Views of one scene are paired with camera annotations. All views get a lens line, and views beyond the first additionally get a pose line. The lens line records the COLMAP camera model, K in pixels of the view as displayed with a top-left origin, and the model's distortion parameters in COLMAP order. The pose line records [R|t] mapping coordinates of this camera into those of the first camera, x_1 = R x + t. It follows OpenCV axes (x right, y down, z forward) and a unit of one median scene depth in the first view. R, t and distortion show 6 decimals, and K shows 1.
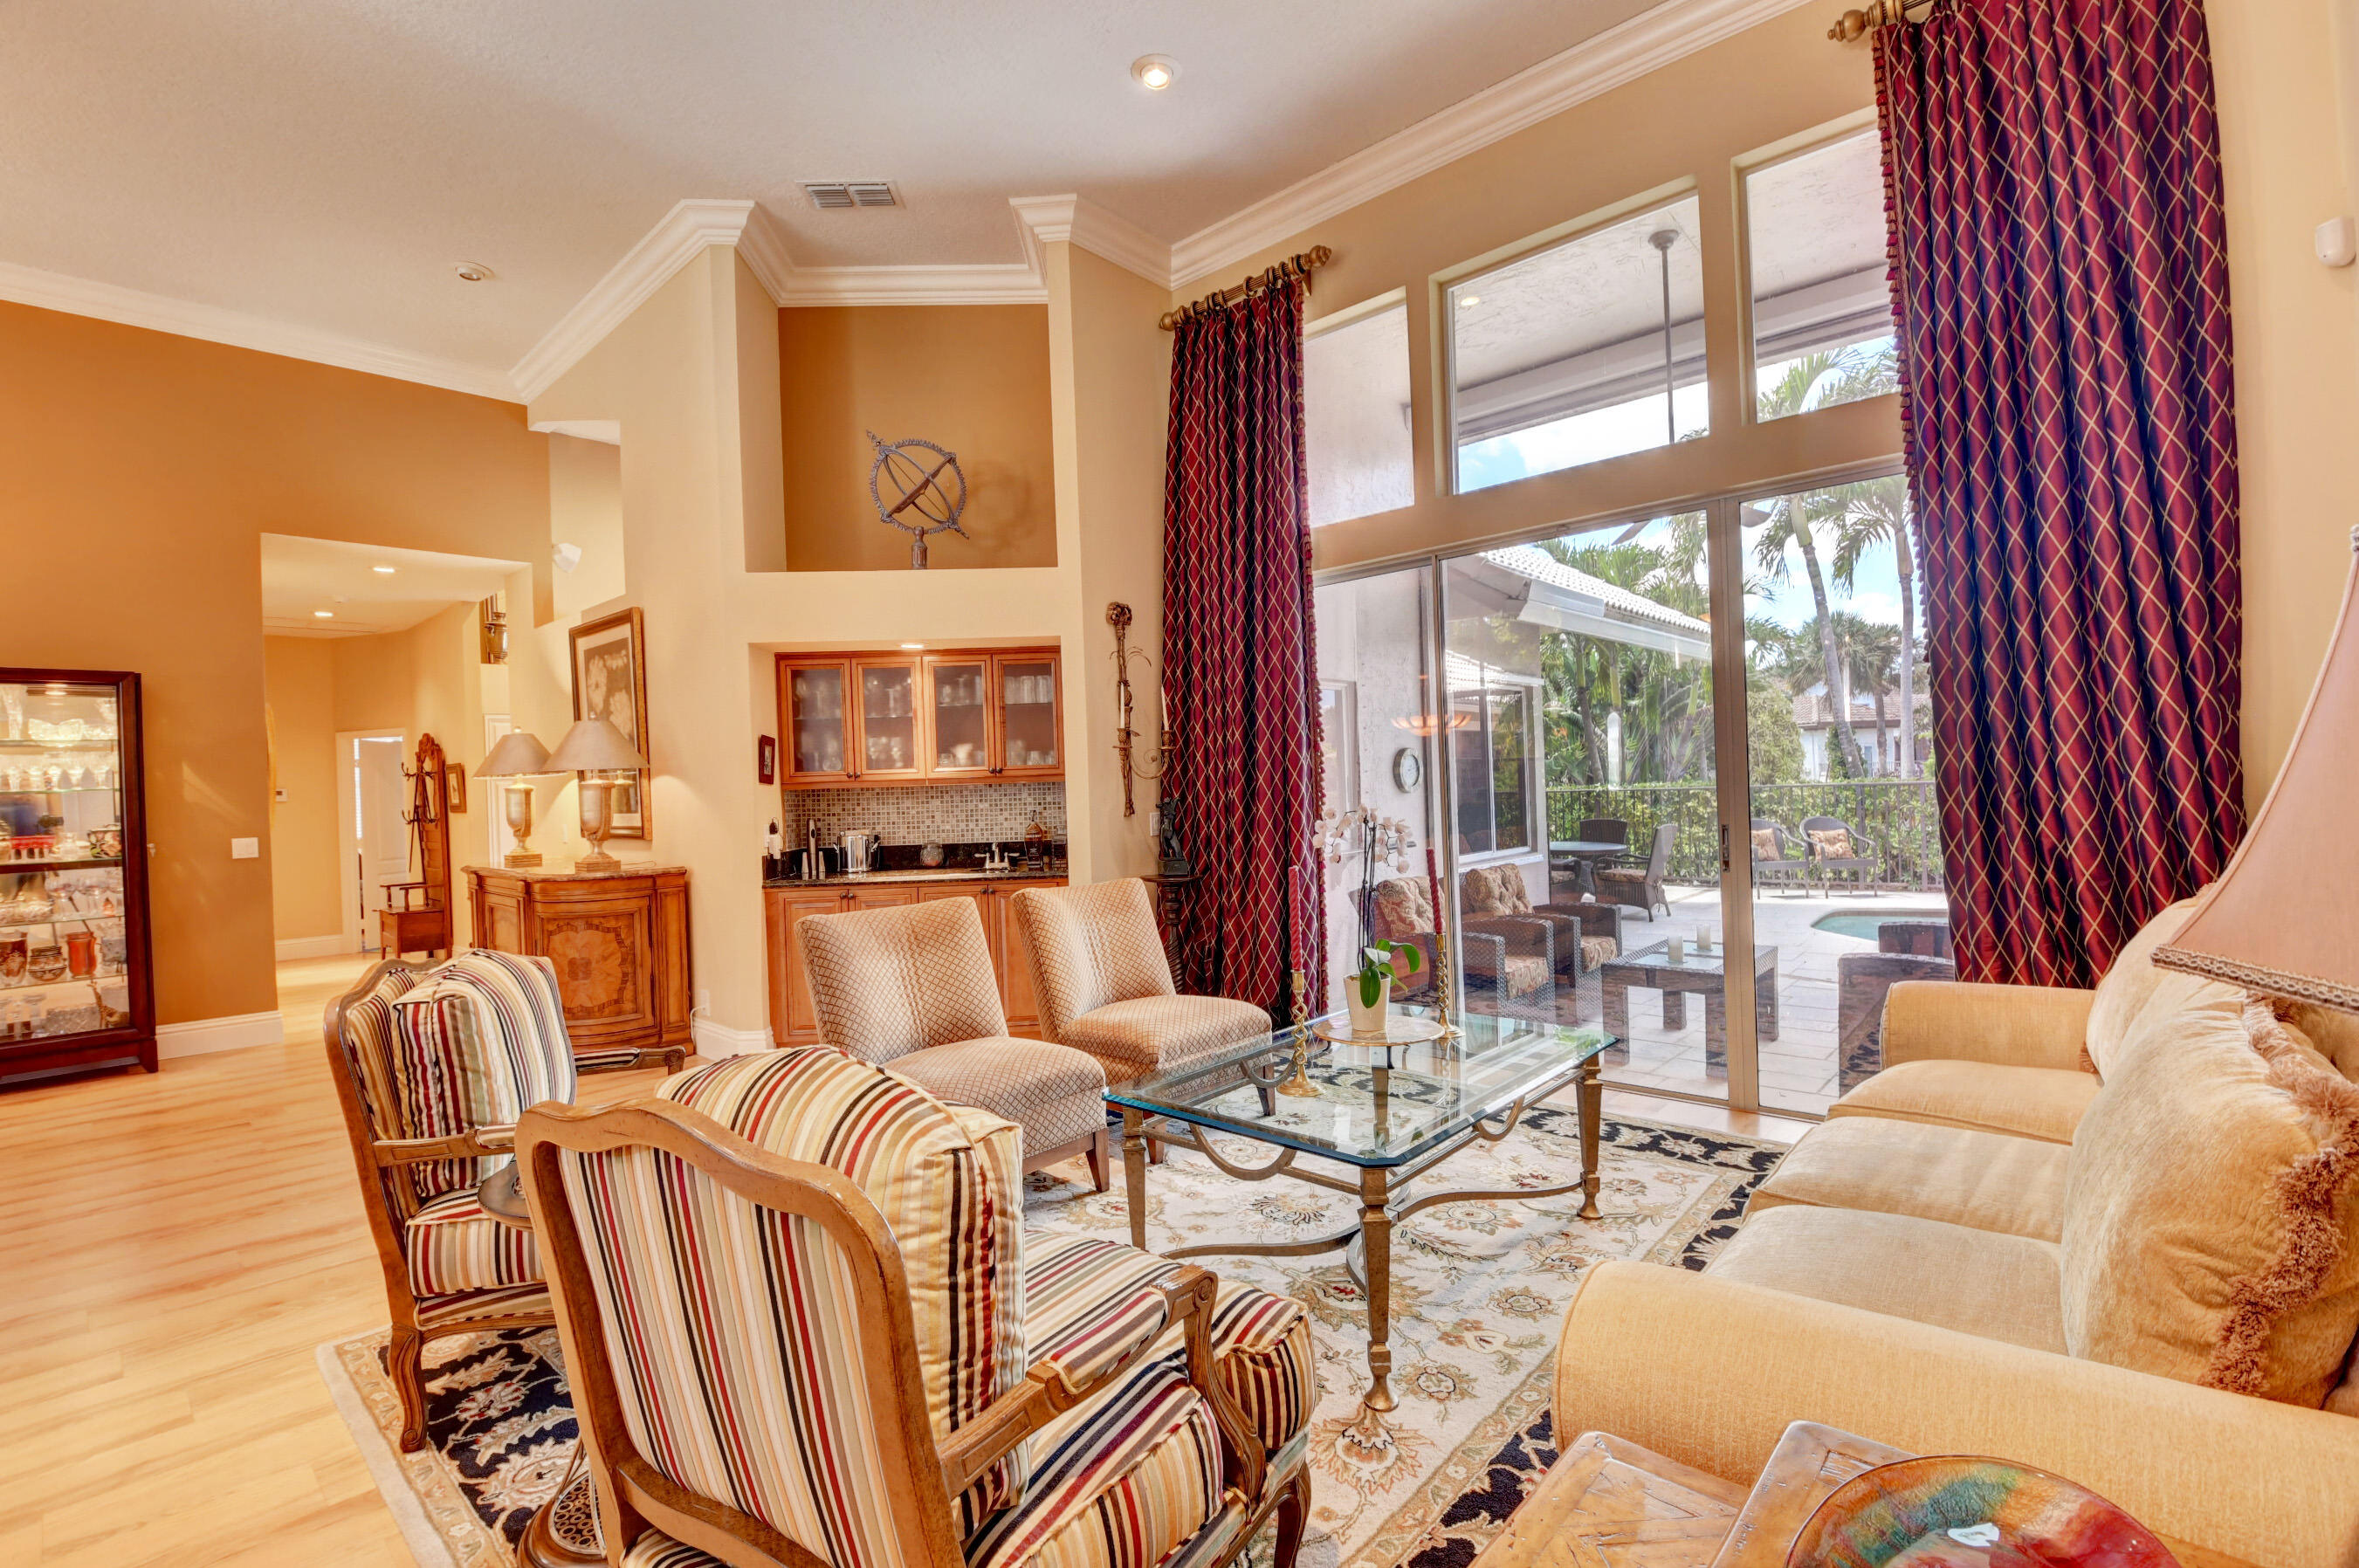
lens RADIAL K [[1050.9, 0, 1198.7], [0, 1050.9, 780.1], [0, 0, 1]] dist [-0.008904, -0.010454]
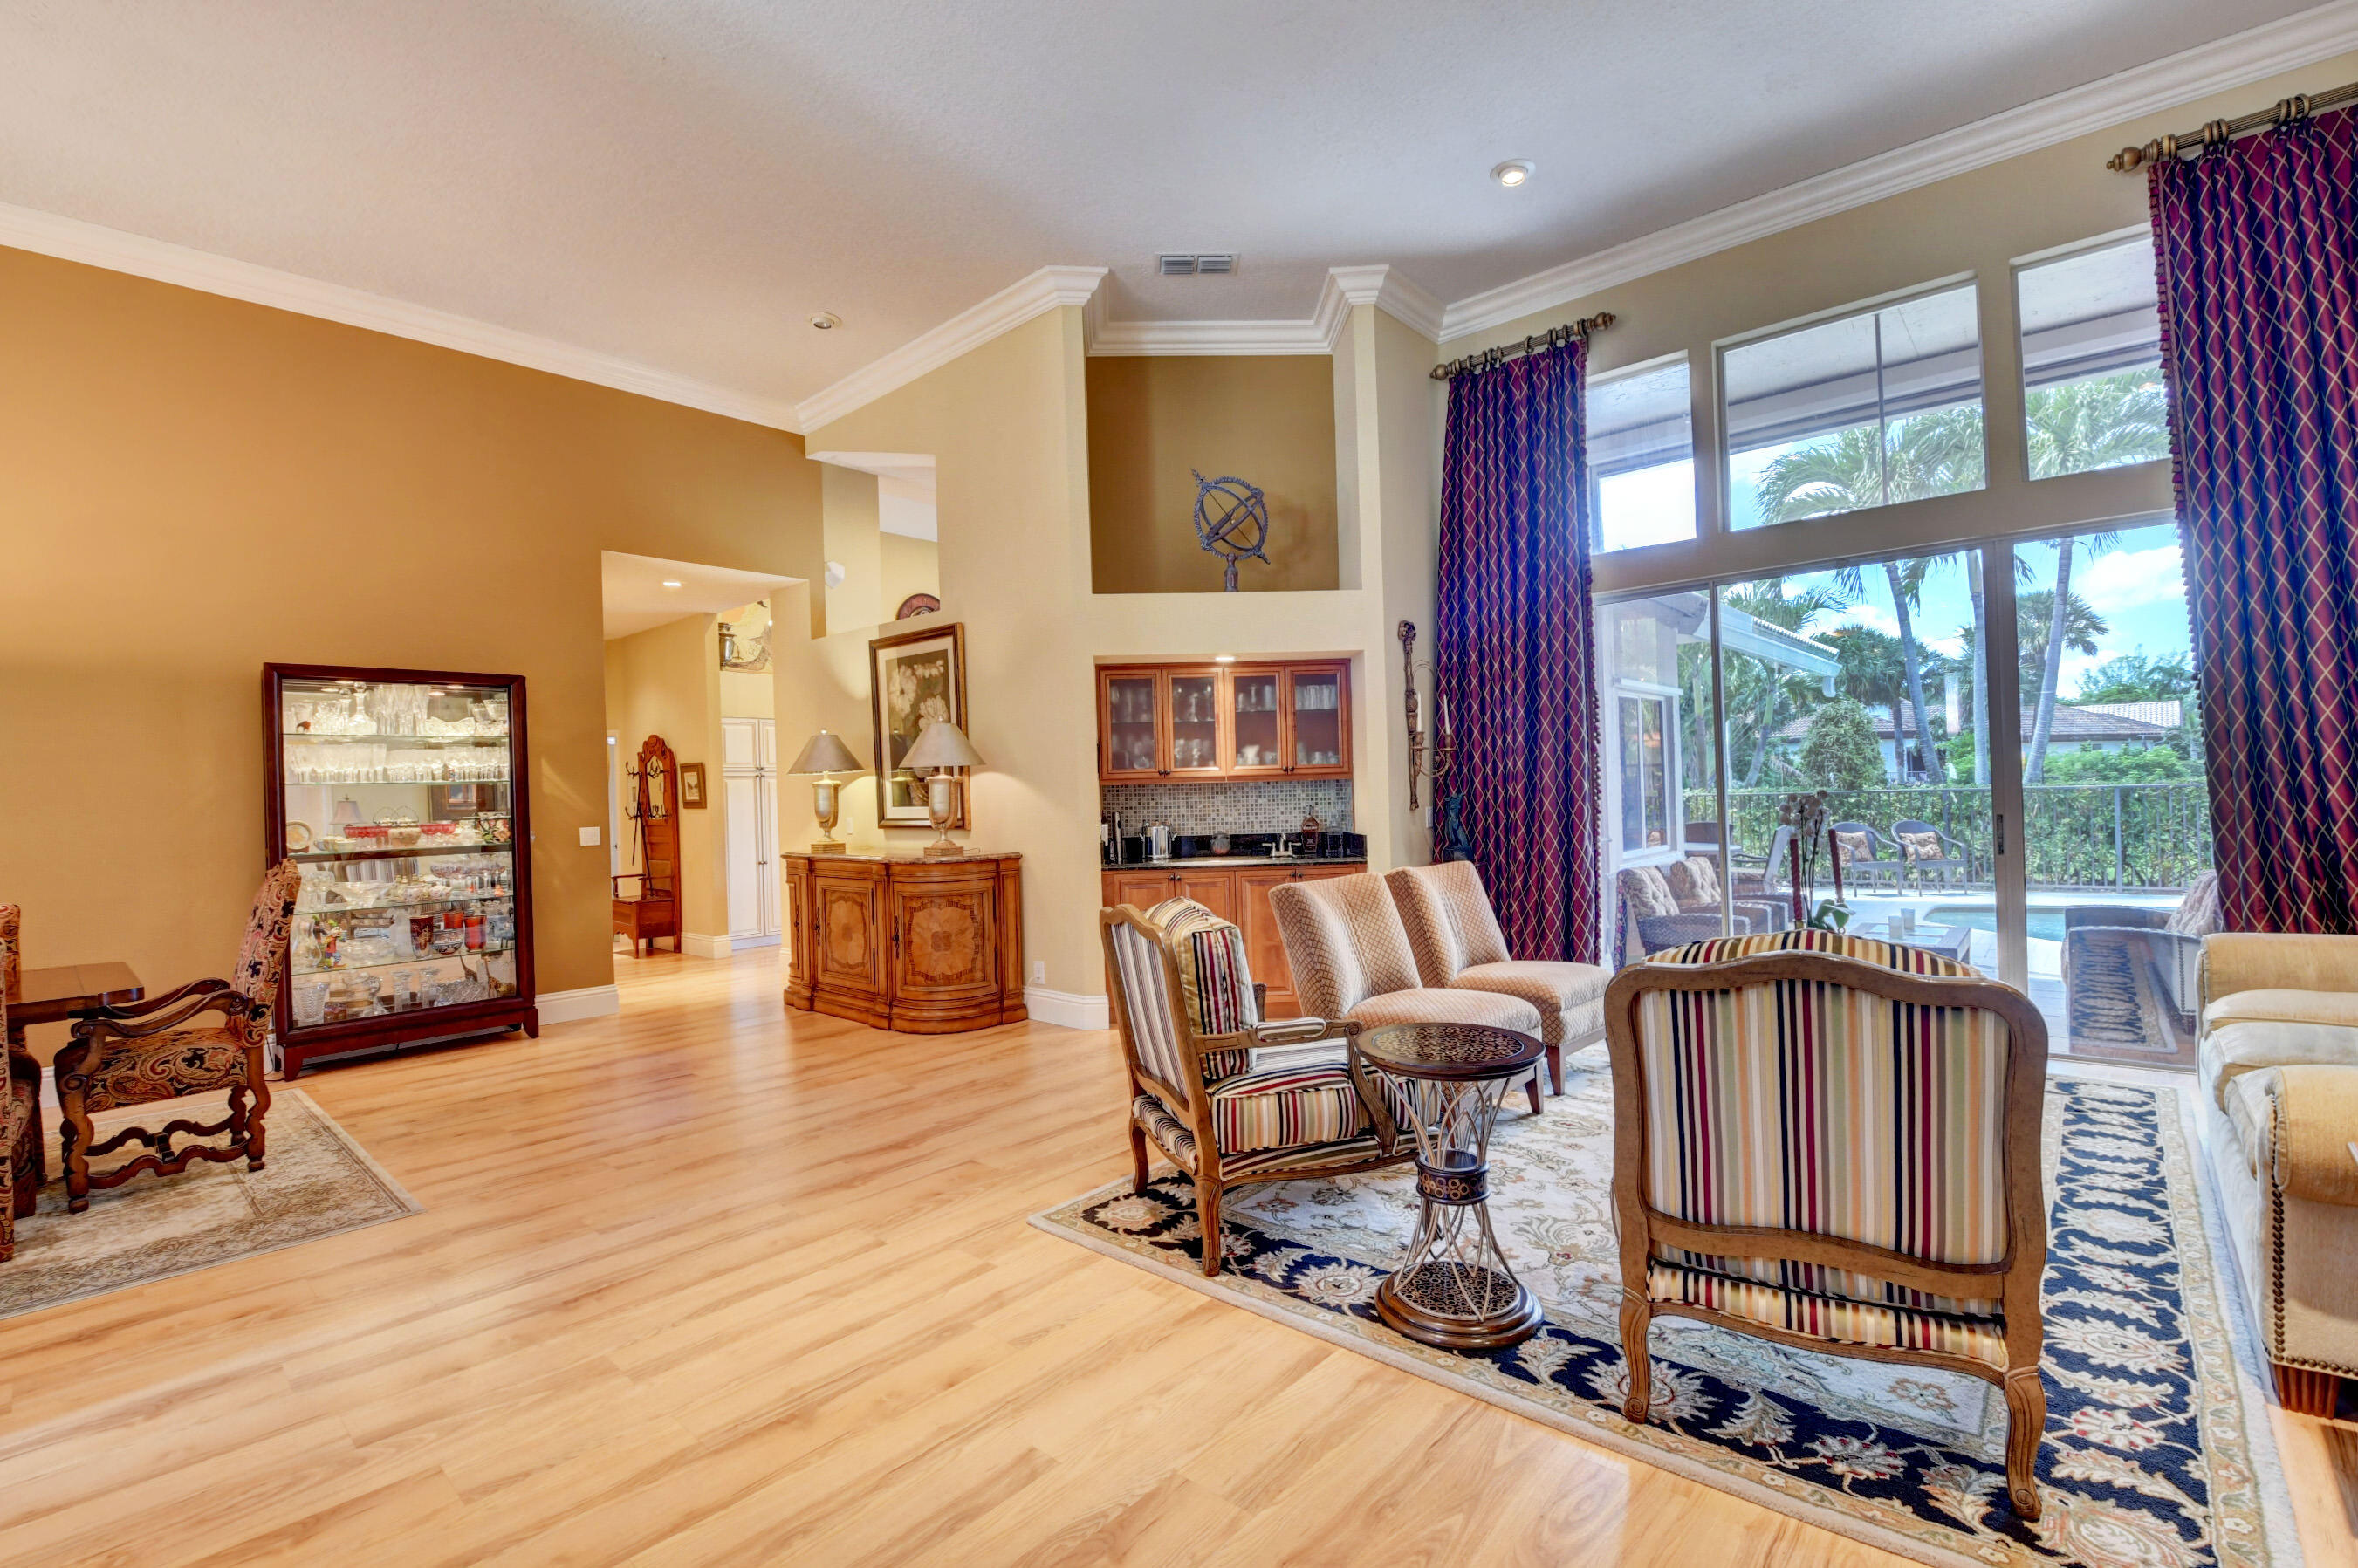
lens RADIAL K [[1050.3, 0, 1188.6], [0, 1050.3, 783.5], [0, 0, 1]] dist [-0.008904, -0.010454]
pose [[0.999978, 0.004917, 0.004456, -0.320230], [-0.004895, 0.999975, -0.005074, 0.013158], [-0.004481, 0.005052, 0.999977, -0.133551]]
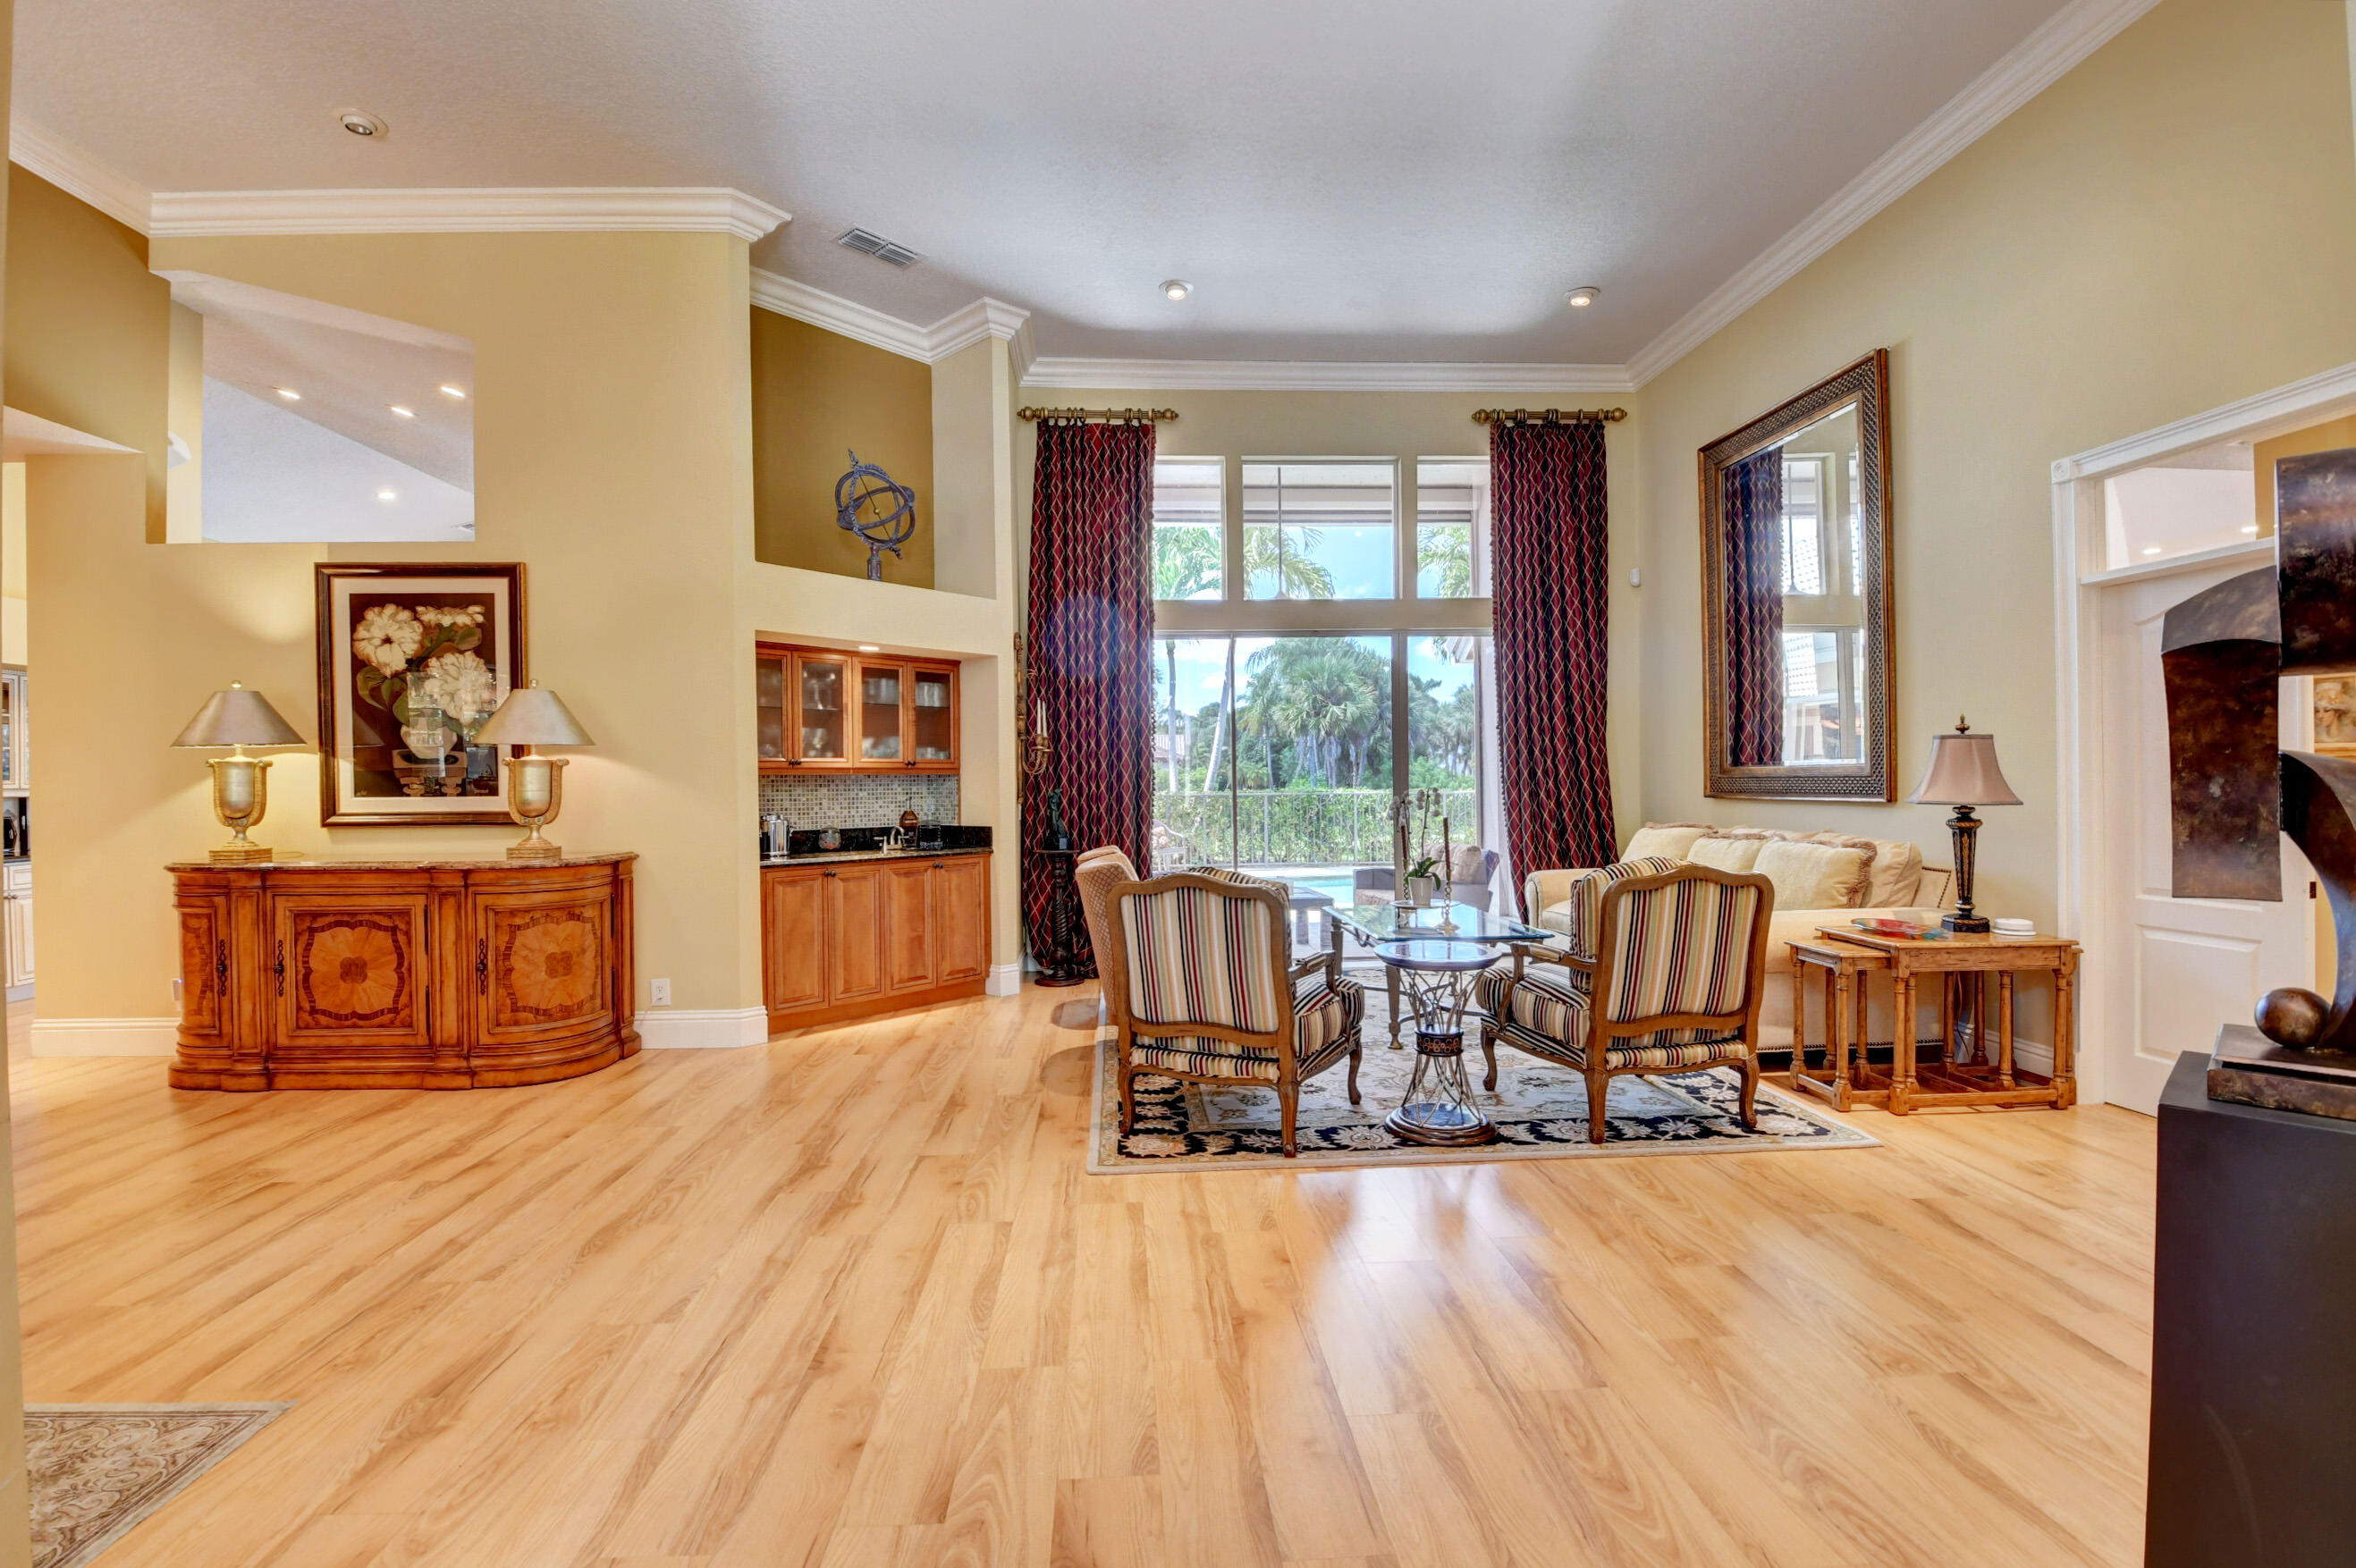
lens RADIAL K [[1049.4, 0, 1179.1], [0, 1049.4, 794.6], [0, 0, 1]] dist [-0.008904, -0.010454]
pose [[0.702132, 0.017400, 0.711834, -0.841139], [-0.015089, 0.999840, -0.009557, 0.033752], [-0.711887, -0.004031, 0.702282, -0.022679]]
